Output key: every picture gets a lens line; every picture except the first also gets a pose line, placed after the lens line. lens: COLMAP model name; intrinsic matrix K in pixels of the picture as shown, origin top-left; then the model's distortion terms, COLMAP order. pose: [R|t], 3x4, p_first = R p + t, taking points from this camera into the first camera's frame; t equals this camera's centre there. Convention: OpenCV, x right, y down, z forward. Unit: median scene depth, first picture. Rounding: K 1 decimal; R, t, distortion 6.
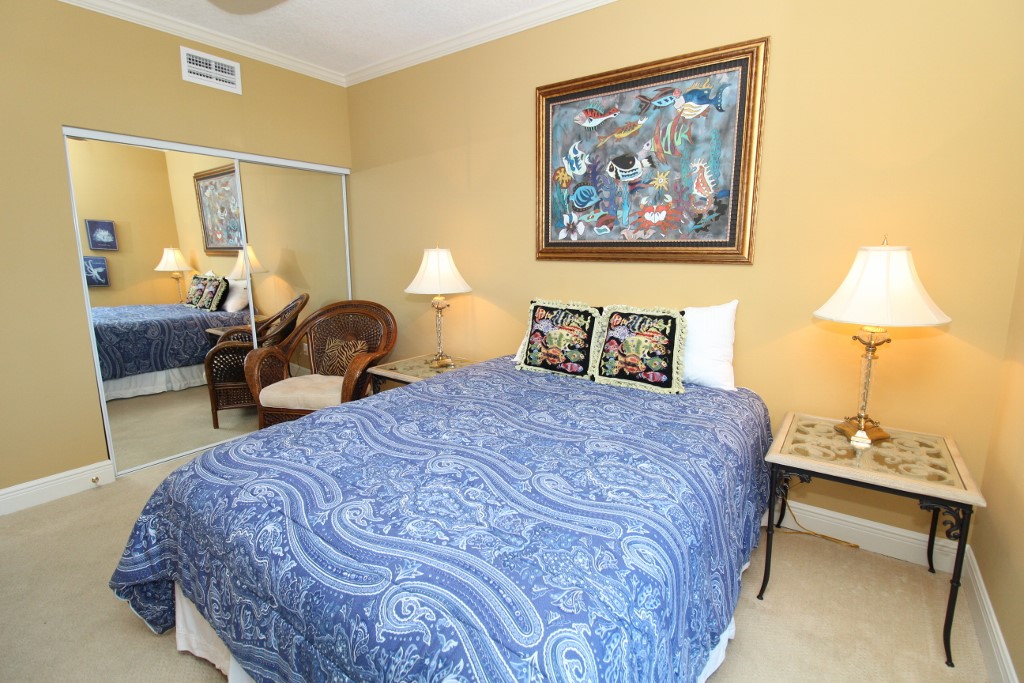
lens RADIAL K [[474.0, 0, 512.0], [0, 474.0, 331.0], [0, 0, 1]] dist [0.001001, -0.012001]
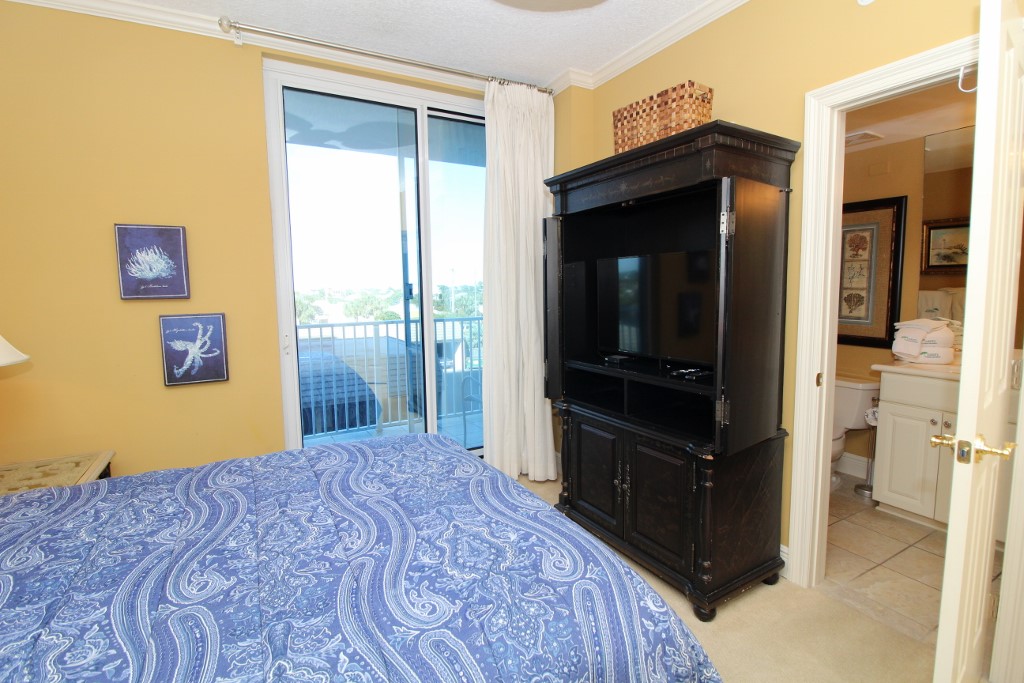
lens RADIAL K [[474.0, 0, 512.0], [0, 474.0, 331.0], [0, 0, 1]] dist [0.001001, -0.012001]
pose [[-0.904441, -0.020295, 0.426116, -0.477320], [0.093871, 0.964917, 0.245200, -0.157808], [-0.416143, 0.261769, -0.870805, 0.948920]]
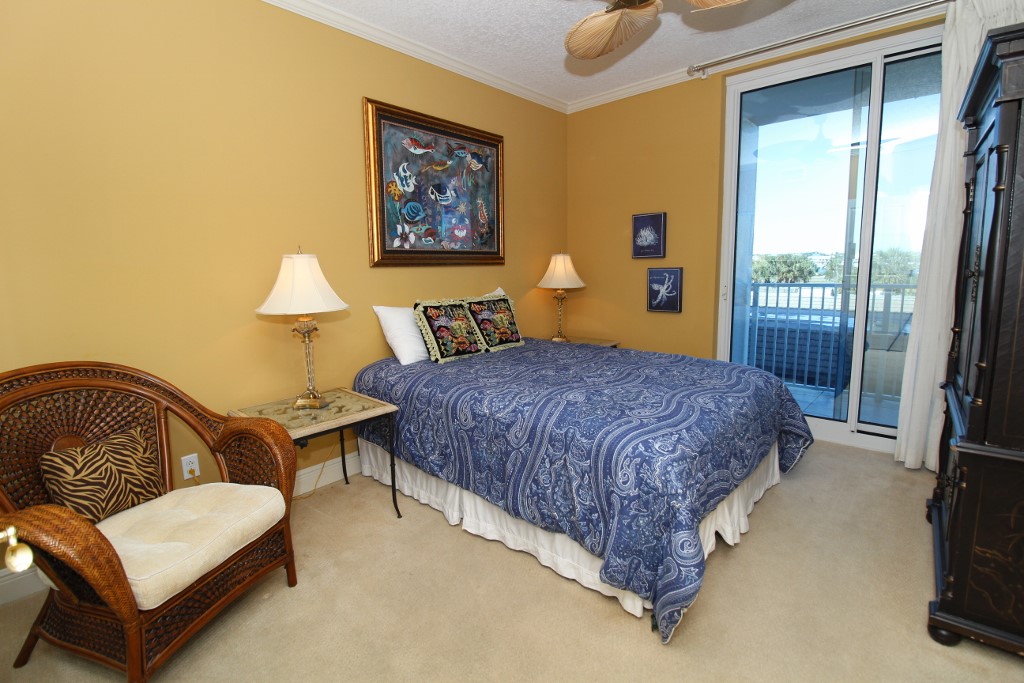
lens RADIAL K [[474.0, 0, 512.0], [0, 474.0, 331.0], [0, 0, 1]] dist [0.001001, -0.012001]
pose [[0.108551, -0.137453, 0.984542, -1.050523], [0.191827, 0.974677, 0.114925, -0.088156], [-0.975407, 0.176387, 0.132169, 0.691771]]
